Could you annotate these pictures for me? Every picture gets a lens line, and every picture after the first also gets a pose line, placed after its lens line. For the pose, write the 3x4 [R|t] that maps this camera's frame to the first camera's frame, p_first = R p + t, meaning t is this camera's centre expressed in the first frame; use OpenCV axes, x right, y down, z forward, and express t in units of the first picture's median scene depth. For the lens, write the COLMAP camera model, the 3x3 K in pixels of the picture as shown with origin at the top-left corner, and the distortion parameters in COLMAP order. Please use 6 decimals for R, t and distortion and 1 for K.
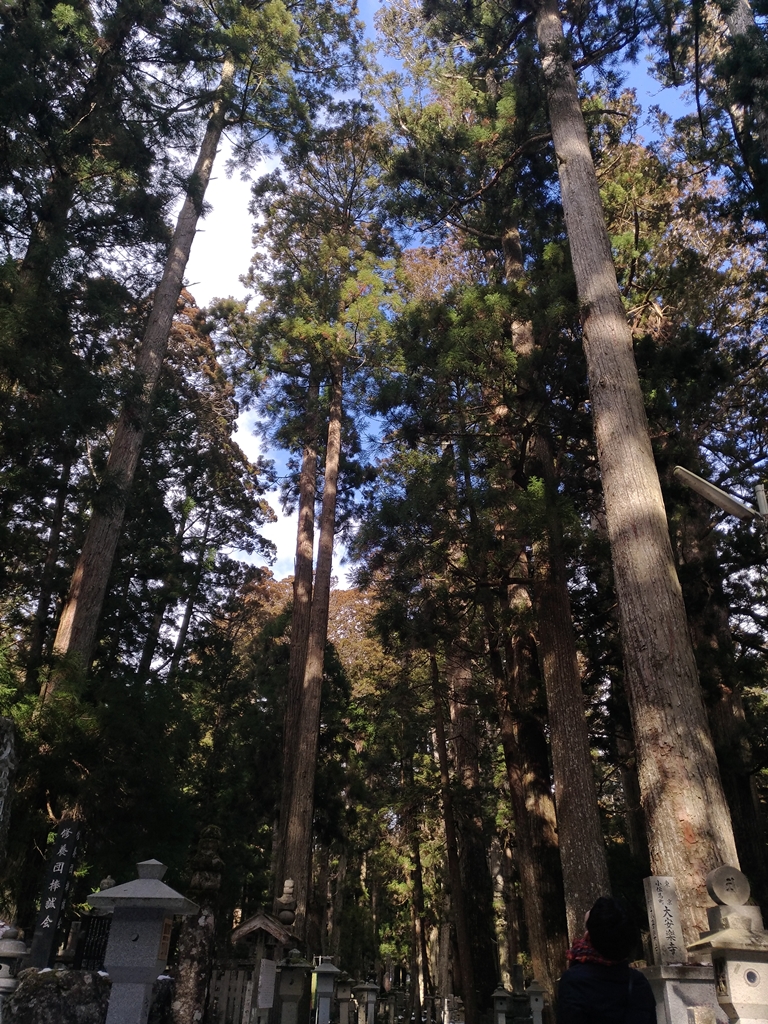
lens RADIAL K [[814.9, 0, 386.1], [0, 814.9, 509.8], [0, 0, 1]] dist [0.002241, 0.055619]
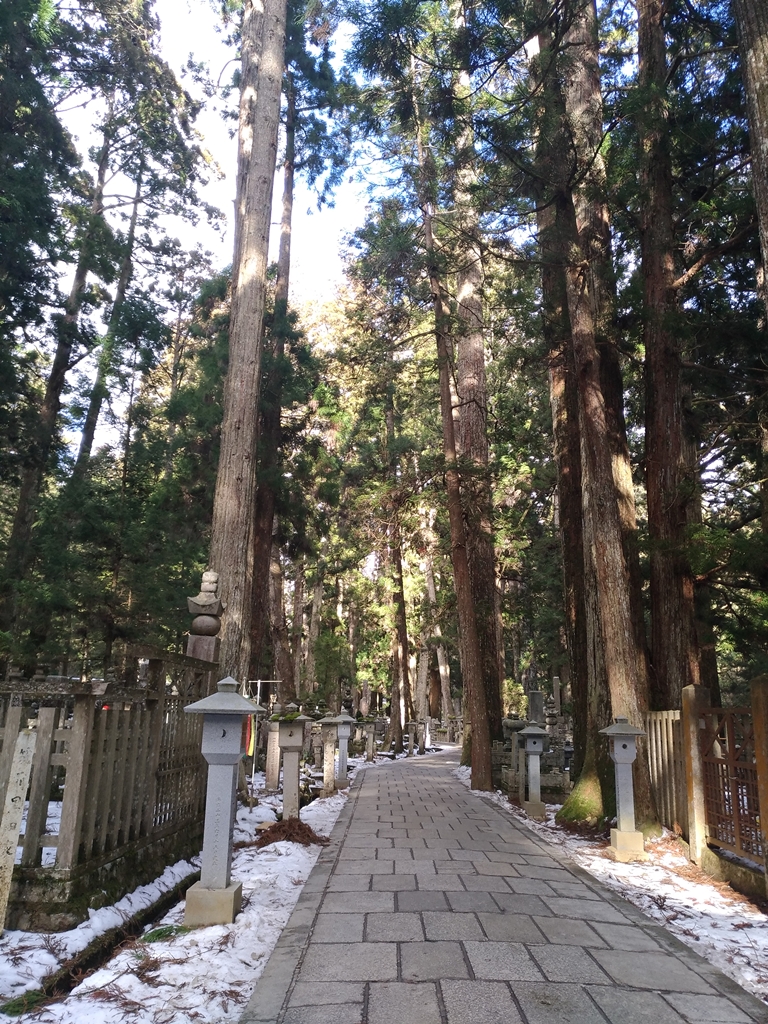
lens RADIAL K [[814.9, 0, 386.1], [0, 814.9, 509.8], [0, 0, 1]] dist [0.002241, 0.055619]
pose [[0.999597, 0.008254, 0.027151, -0.000655], [-0.015671, 0.958201, 0.285665, 0.065886], [-0.023659, -0.285976, 0.957945, 0.120368]]
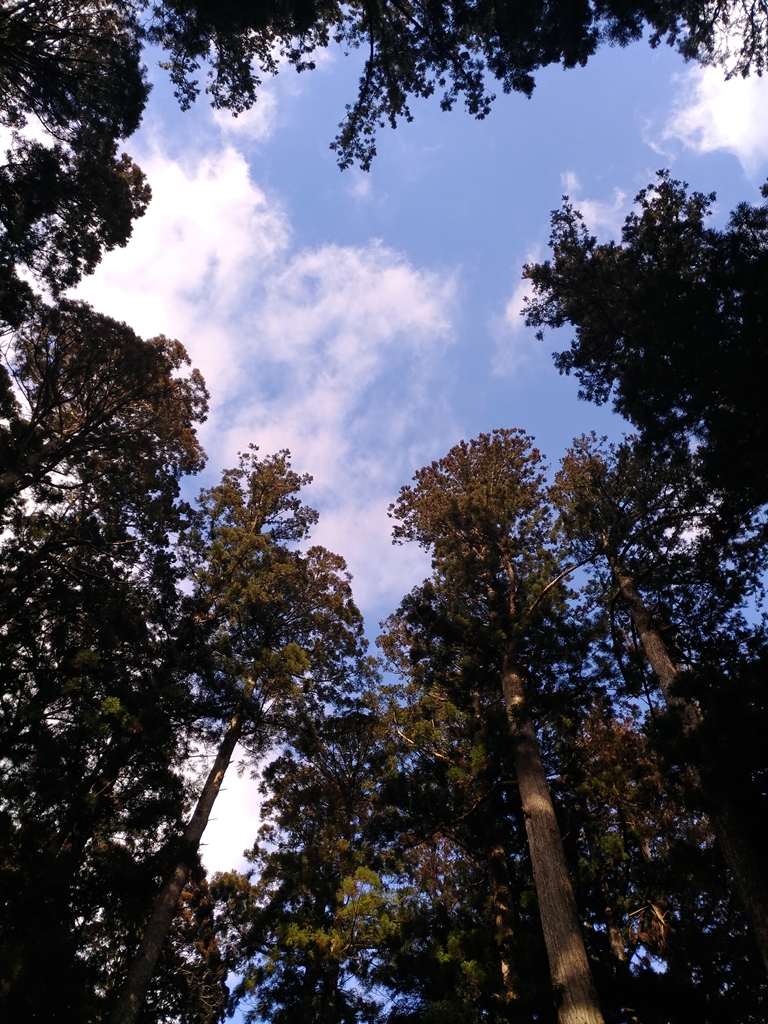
lens RADIAL K [[814.9, 0, 386.1], [0, 814.9, 509.8], [0, 0, 1]] dist [0.002241, 0.055619]
pose [[0.999673, -0.008202, -0.024202, 0.031822], [-0.006937, 0.824424, -0.565930, -0.082775], [0.024595, 0.565913, 0.824098, -0.093134]]
